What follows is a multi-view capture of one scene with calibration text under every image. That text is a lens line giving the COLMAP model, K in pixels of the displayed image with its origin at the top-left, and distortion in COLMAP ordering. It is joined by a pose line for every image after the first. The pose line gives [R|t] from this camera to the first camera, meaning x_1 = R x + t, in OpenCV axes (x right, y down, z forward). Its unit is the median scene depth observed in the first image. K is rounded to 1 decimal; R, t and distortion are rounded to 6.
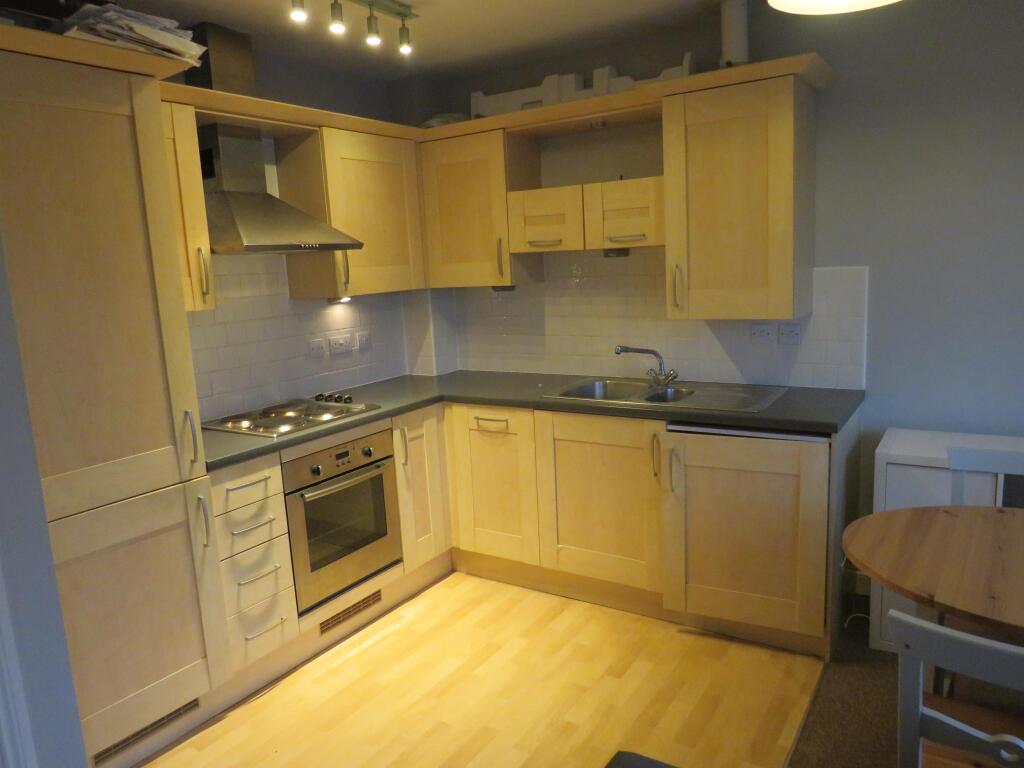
lens RADIAL K [[740.8, 0, 509.1], [0, 740.8, 383.1], [0, 0, 1]] dist [-0.002132, -0.003718]
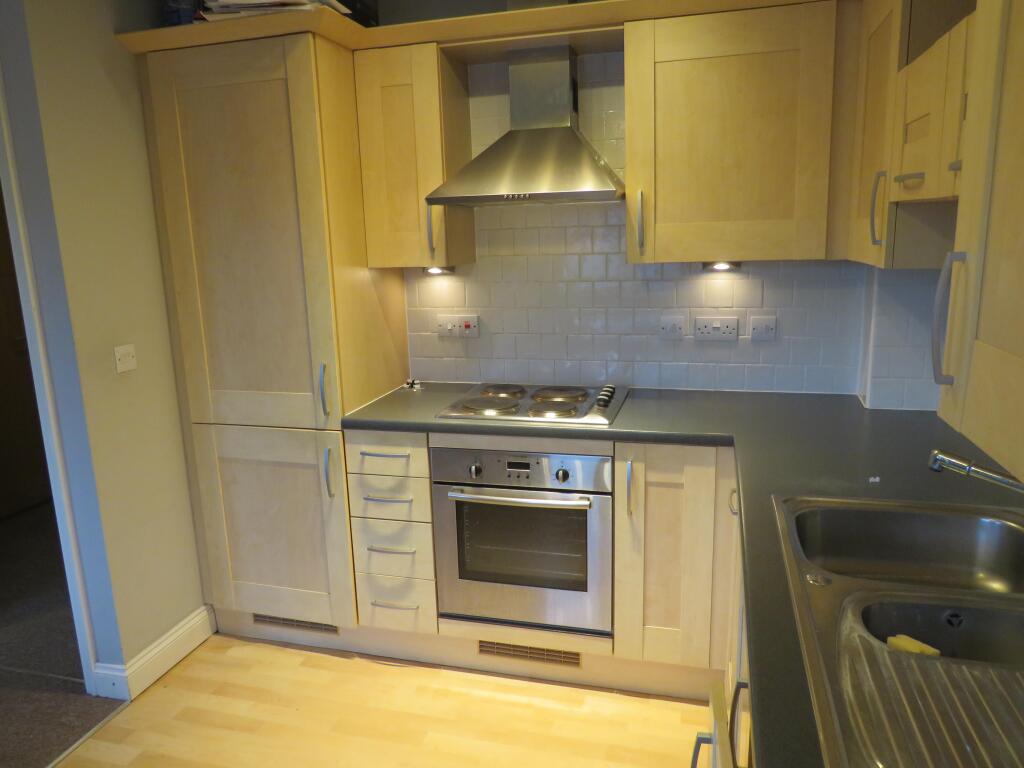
lens RADIAL K [[740.8, 0, 508.7], [0, 740.8, 385.3], [0, 0, 1]] dist [-0.002132, -0.003718]
pose [[0.294826, 0.237602, -0.925539, 0.509520], [-0.140383, 0.968853, 0.204003, -0.153173], [0.945183, 0.069784, 0.318998, 0.770115]]
